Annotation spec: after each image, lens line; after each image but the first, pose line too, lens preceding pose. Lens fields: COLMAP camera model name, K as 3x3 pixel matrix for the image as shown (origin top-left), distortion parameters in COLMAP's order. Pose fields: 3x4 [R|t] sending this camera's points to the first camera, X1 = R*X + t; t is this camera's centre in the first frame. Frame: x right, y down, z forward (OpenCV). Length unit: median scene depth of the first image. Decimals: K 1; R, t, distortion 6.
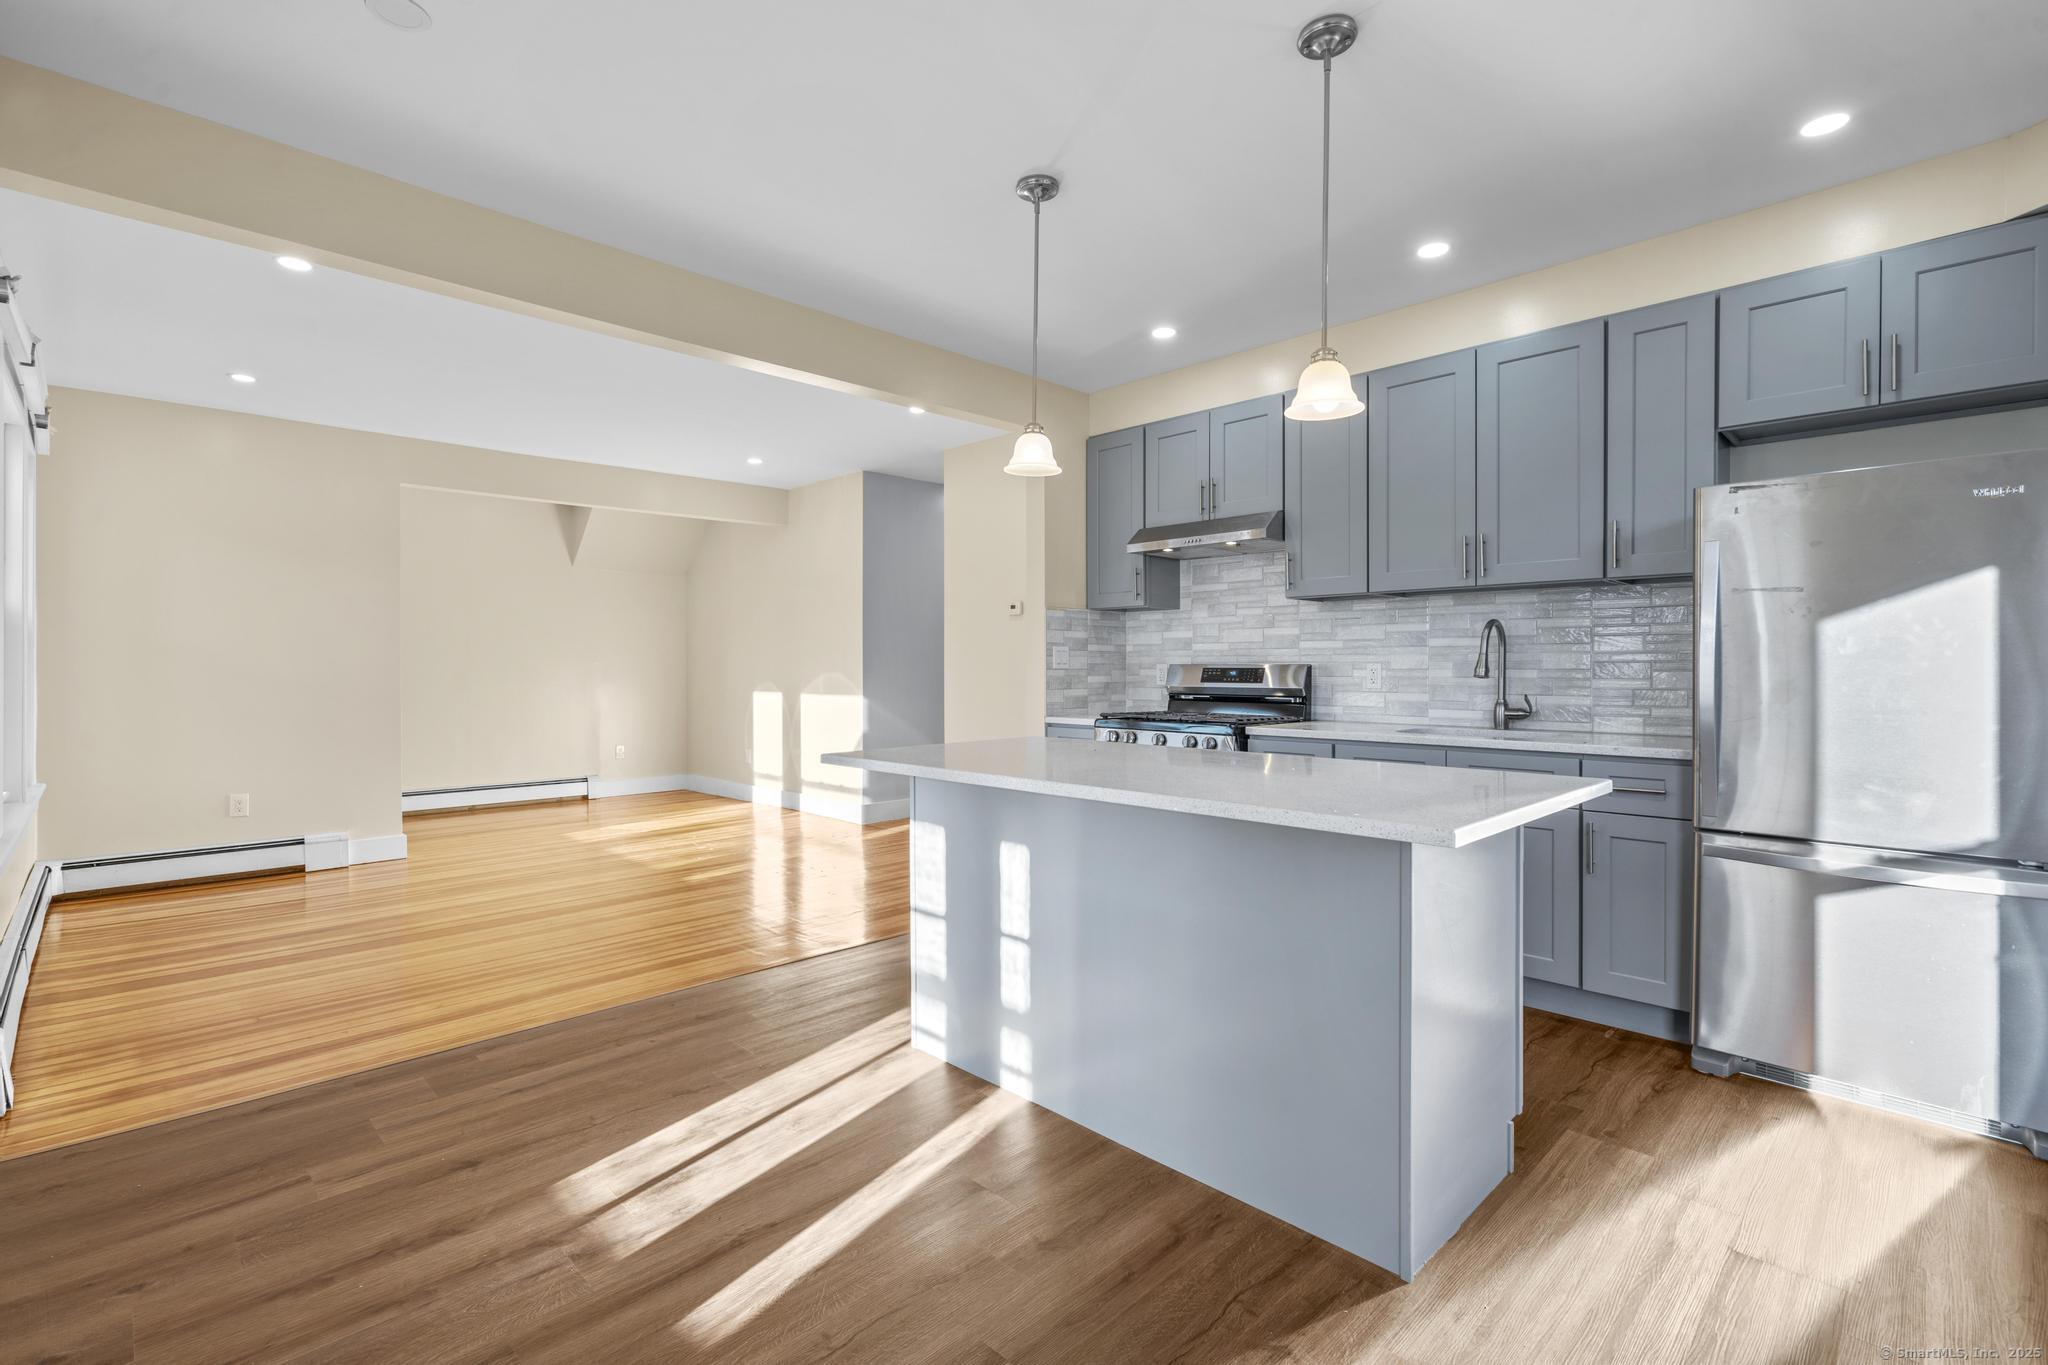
lens RADIAL K [[940.2, 0, 997.7], [0, 940.2, 675.4], [0, 0, 1]] dist [-0.005776, 0.006212]
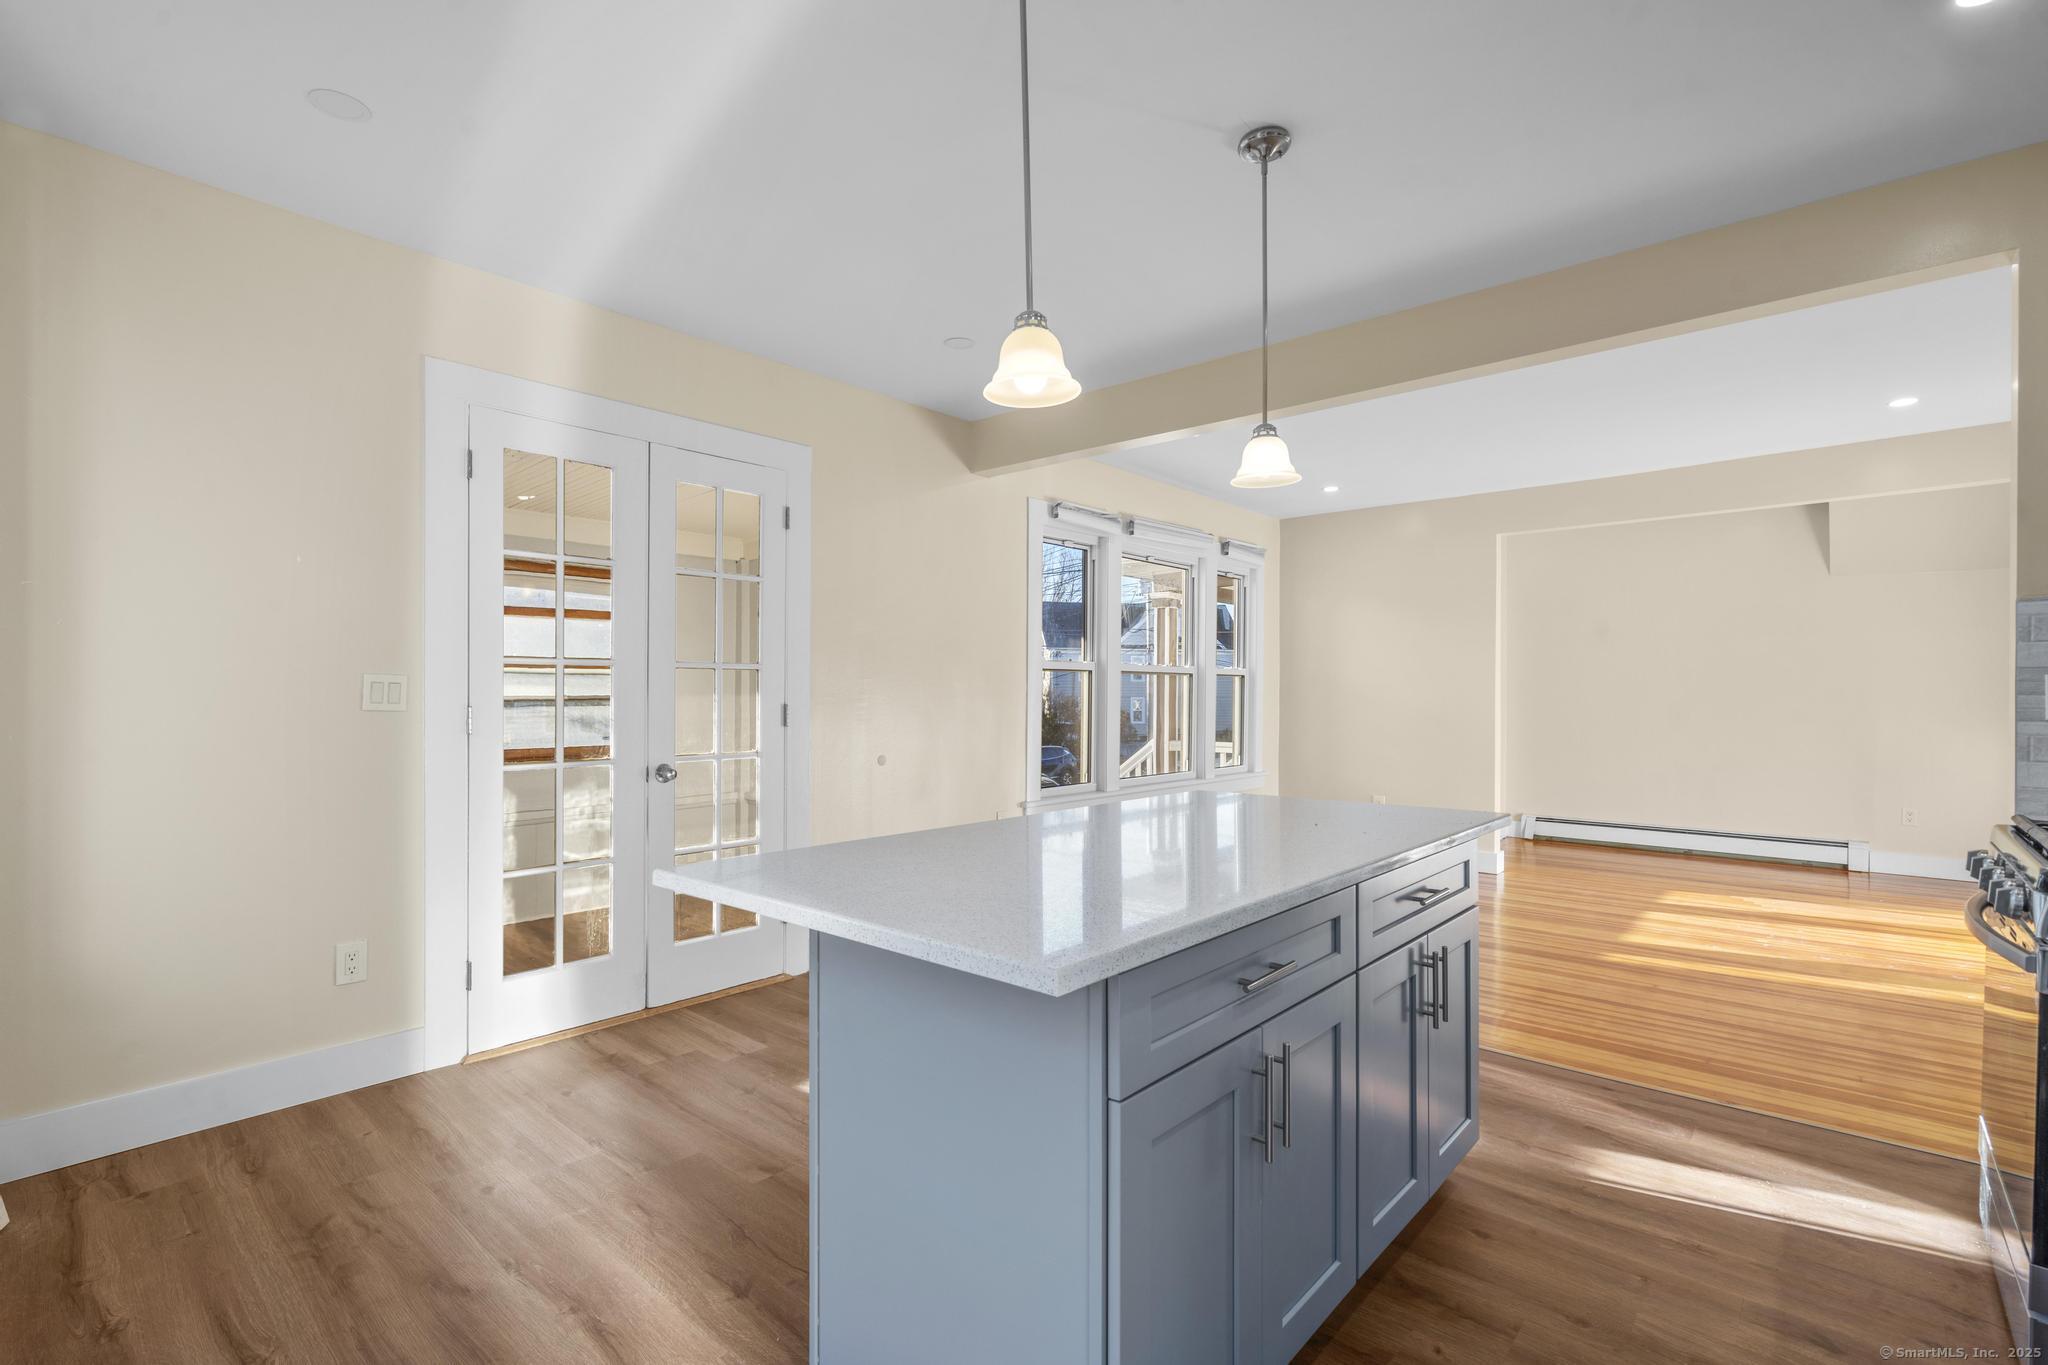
lens RADIAL K [[940.2, 0, 1017.1], [0, 940.2, 689.7], [0, 0, 1]] dist [-0.005776, 0.006212]
pose [[0.086550, -0.000549, -0.996247, 0.512909], [-0.012840, 0.999916, -0.001667, -0.015659], [0.996165, 0.012936, 0.086536, 0.417935]]
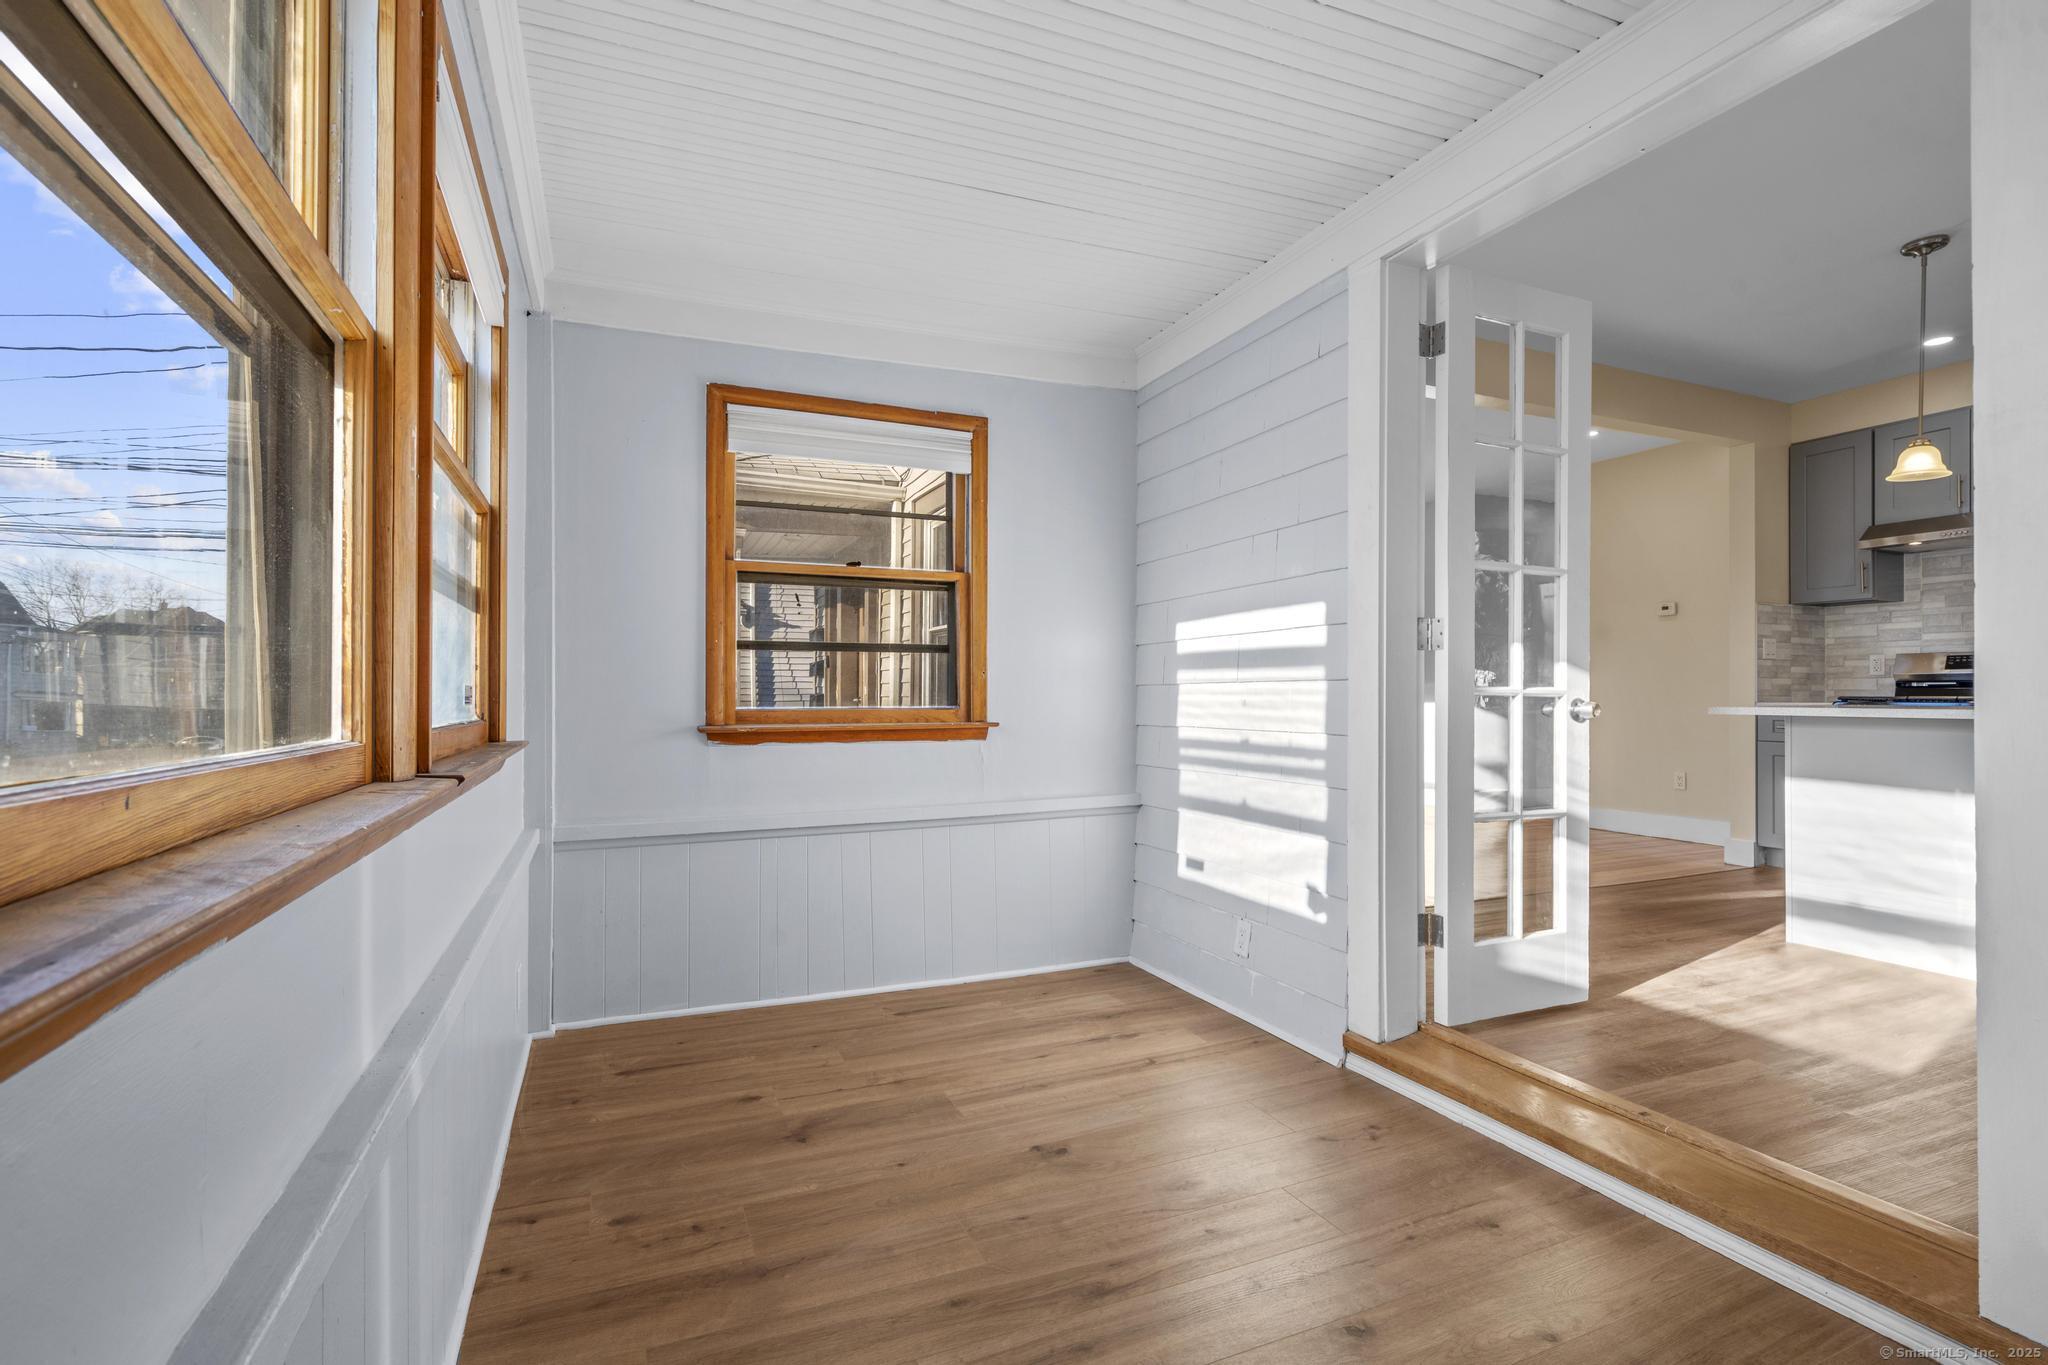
lens RADIAL K [[940.2, 0, 1010.6], [0, 940.2, 697.3], [0, 0, 1]] dist [-0.005776, 0.006212]
pose [[0.936269, 0.003952, -0.351262, -0.378314], [-0.006754, 0.999954, -0.006751, 0.051387], [0.351220, 0.008693, 0.936253, -0.331785]]
